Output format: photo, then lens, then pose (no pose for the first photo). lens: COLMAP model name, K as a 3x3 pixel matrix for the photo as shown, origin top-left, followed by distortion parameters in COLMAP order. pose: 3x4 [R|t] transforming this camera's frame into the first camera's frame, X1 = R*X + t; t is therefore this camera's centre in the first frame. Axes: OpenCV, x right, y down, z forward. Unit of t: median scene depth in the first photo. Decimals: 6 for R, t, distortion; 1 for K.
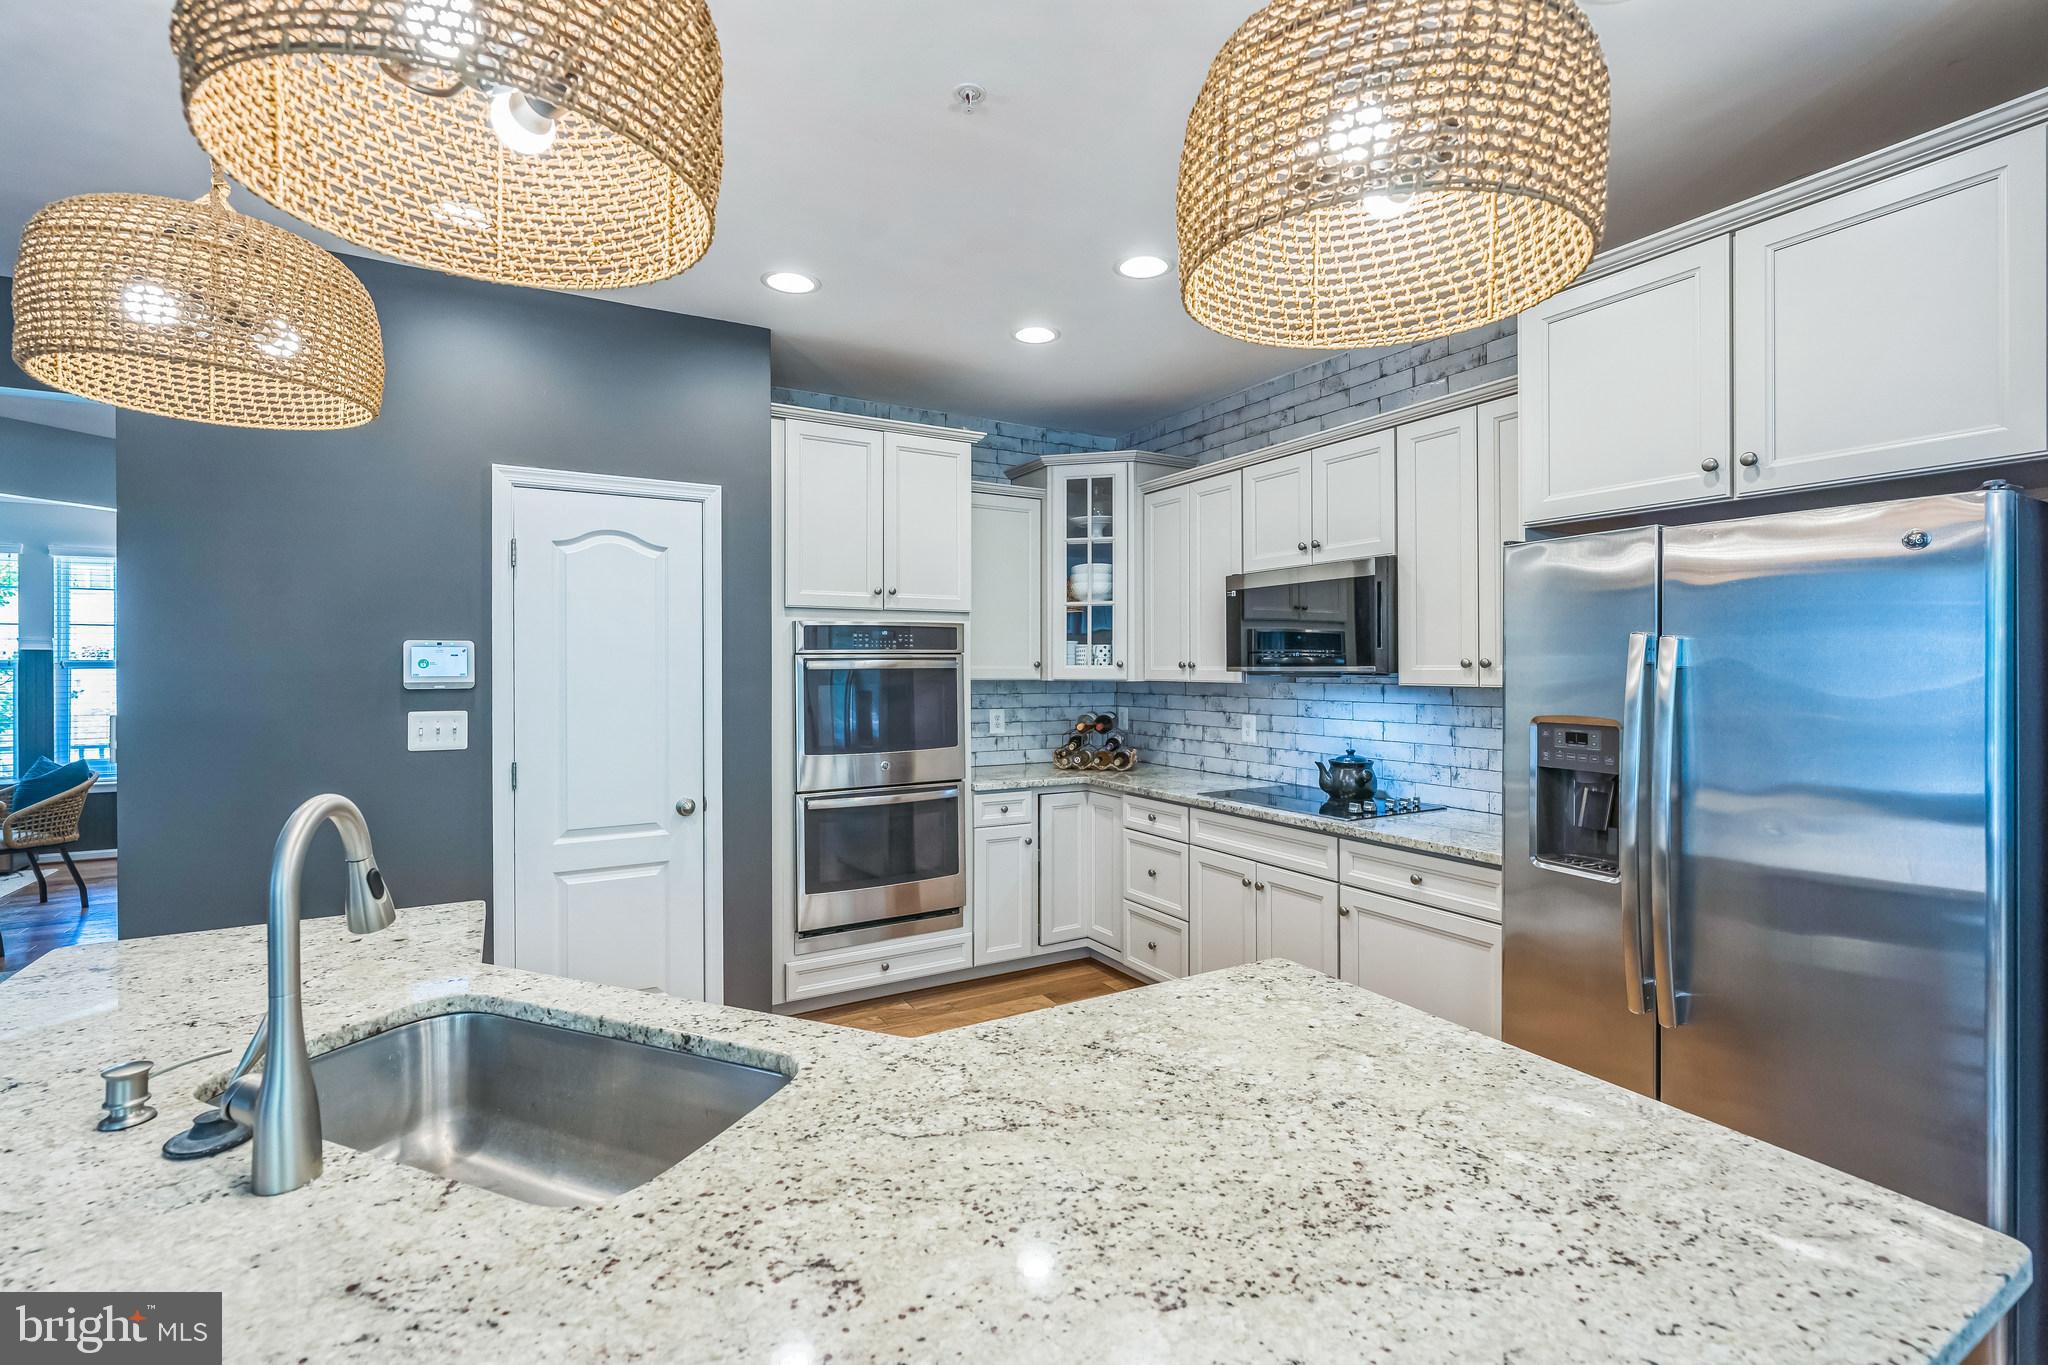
lens RADIAL K [[919.8, 0, 1025.5], [0, 919.8, 668.5], [0, 0, 1]] dist [-0.001191, -0.000026]
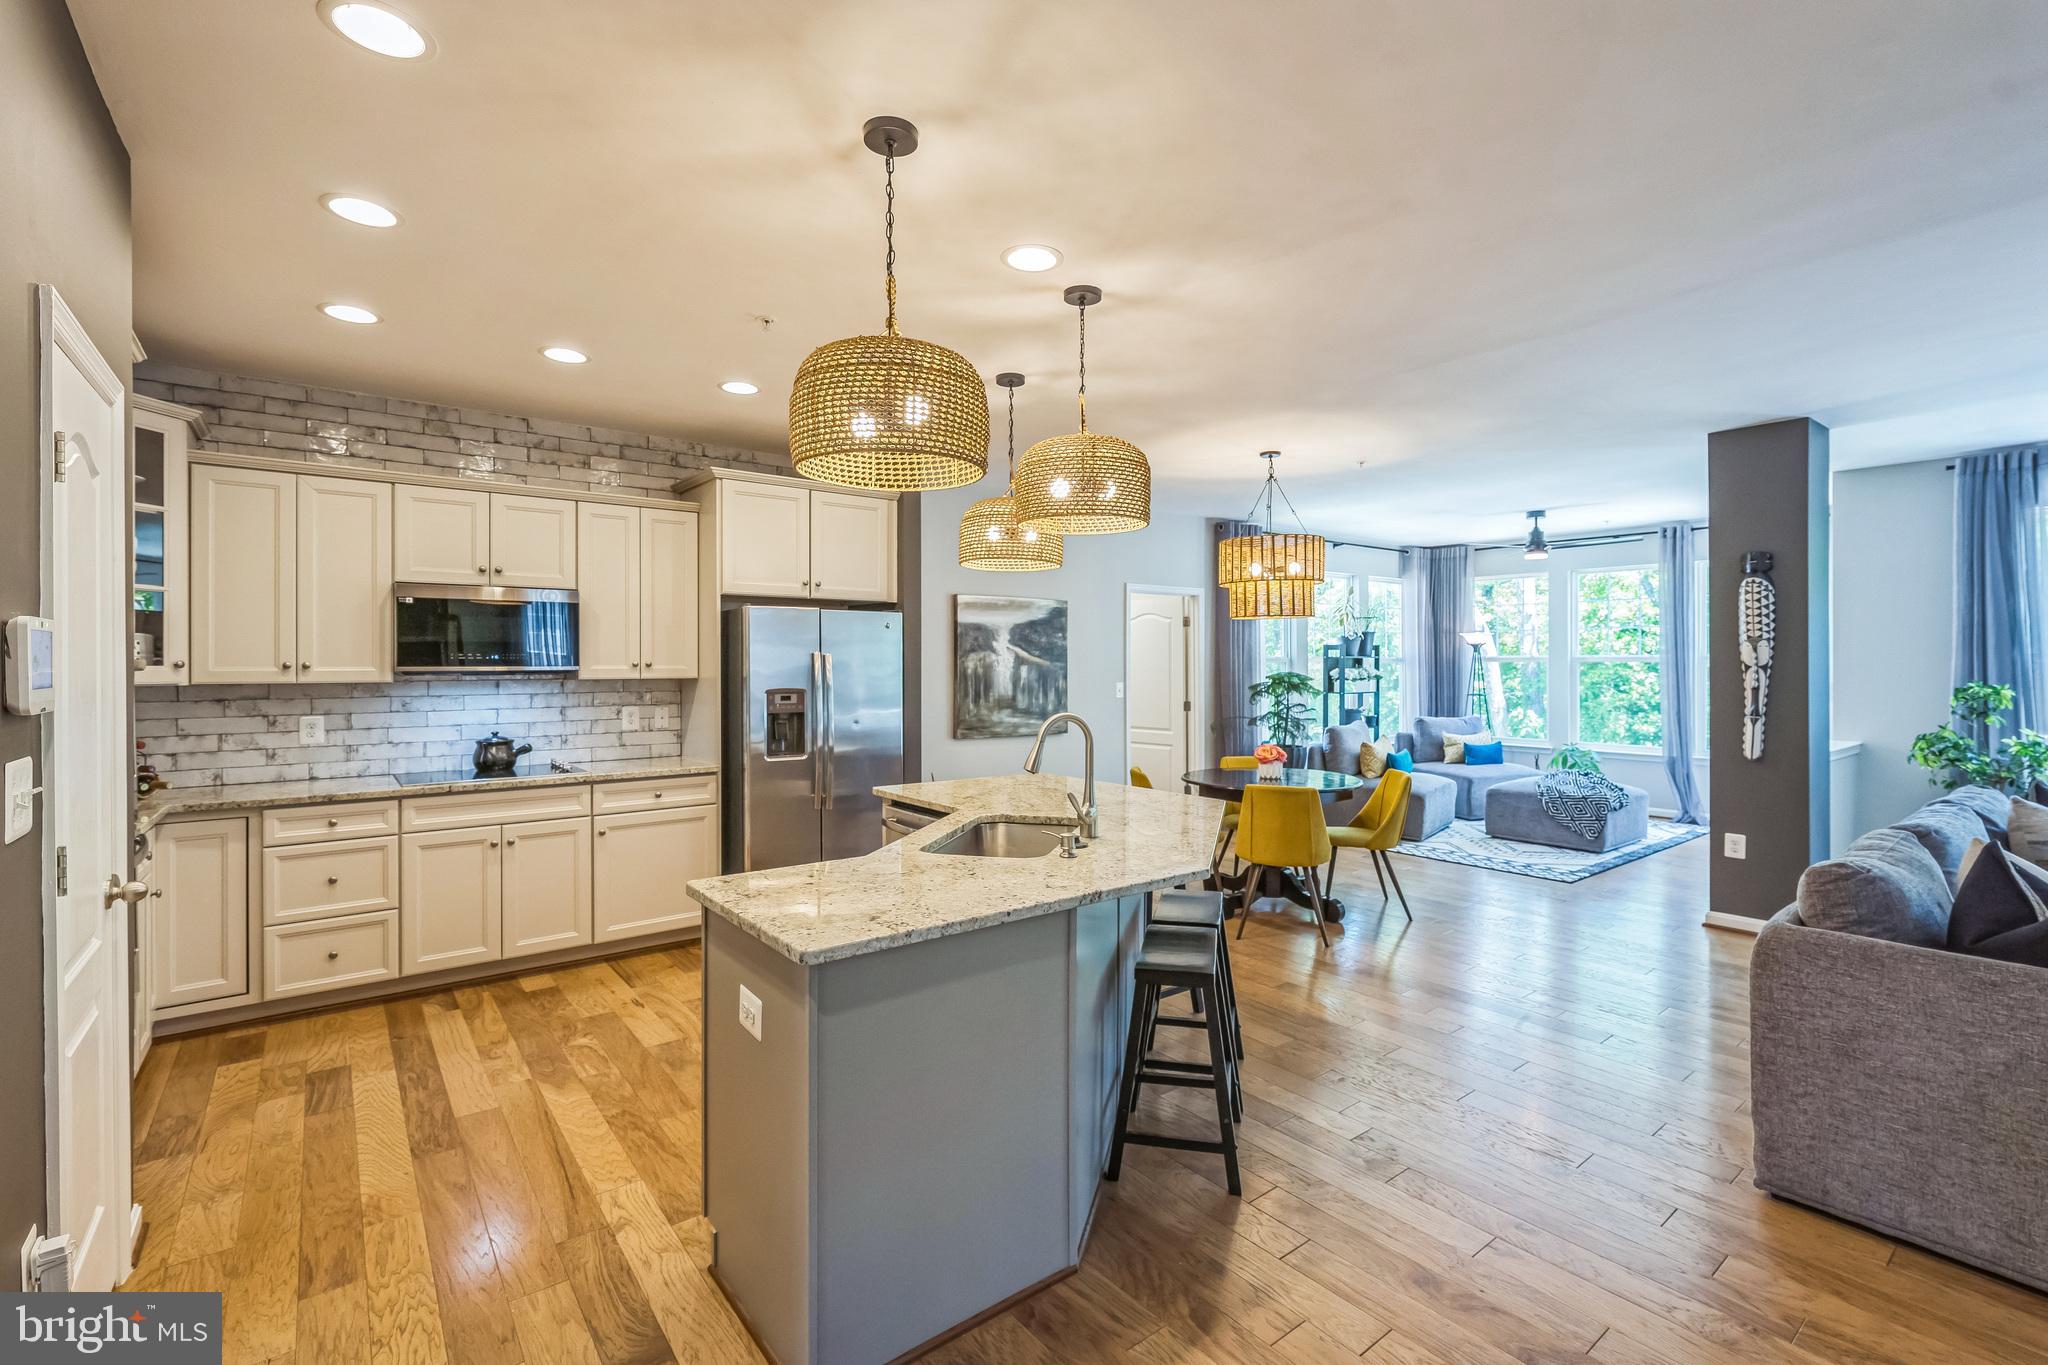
lens RADIAL K [[919.8, 0, 1042.5], [0, 919.8, 665.8], [0, 0, 1]] dist [-0.001191, -0.000026]
pose [[-0.147760, -0.001295, 0.989022, -0.889129], [0.005233, 0.999984, 0.002092, -0.001408], [-0.989009, 0.005485, -0.147750, 0.384103]]
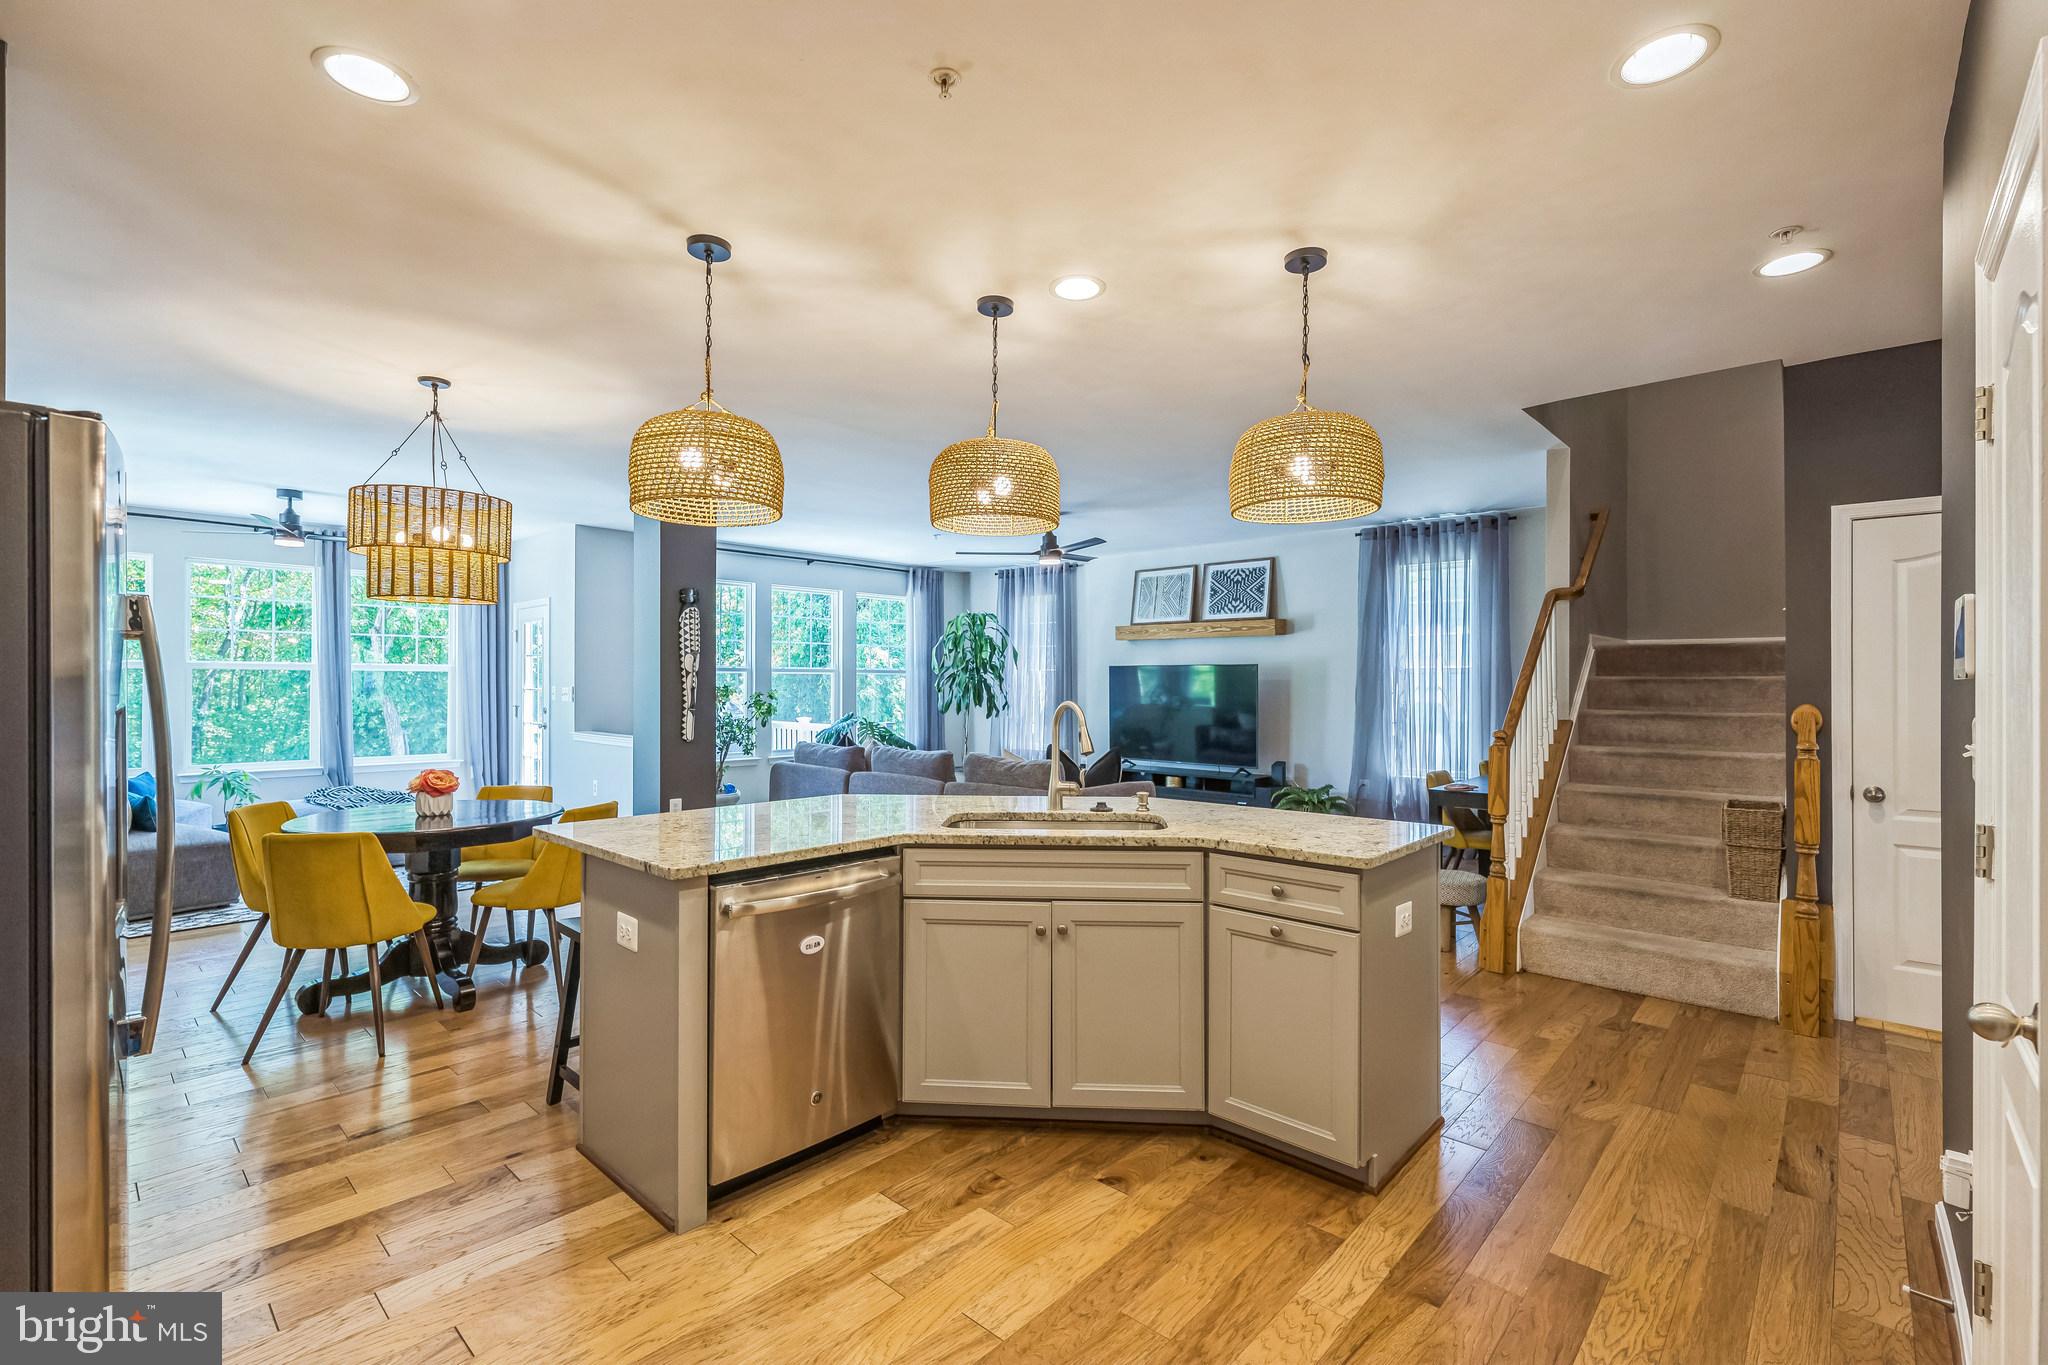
lens RADIAL K [[919.8, 0, 1038.1], [0, 919.8, 680.1], [0, 0, 1]] dist [-0.001191, -0.000026]
pose [[-0.951767, -0.003022, -0.306808, 0.064873], [-0.003285, 0.999995, 0.000339, 0.015287], [0.306805, 0.001331, -0.951771, 0.998813]]
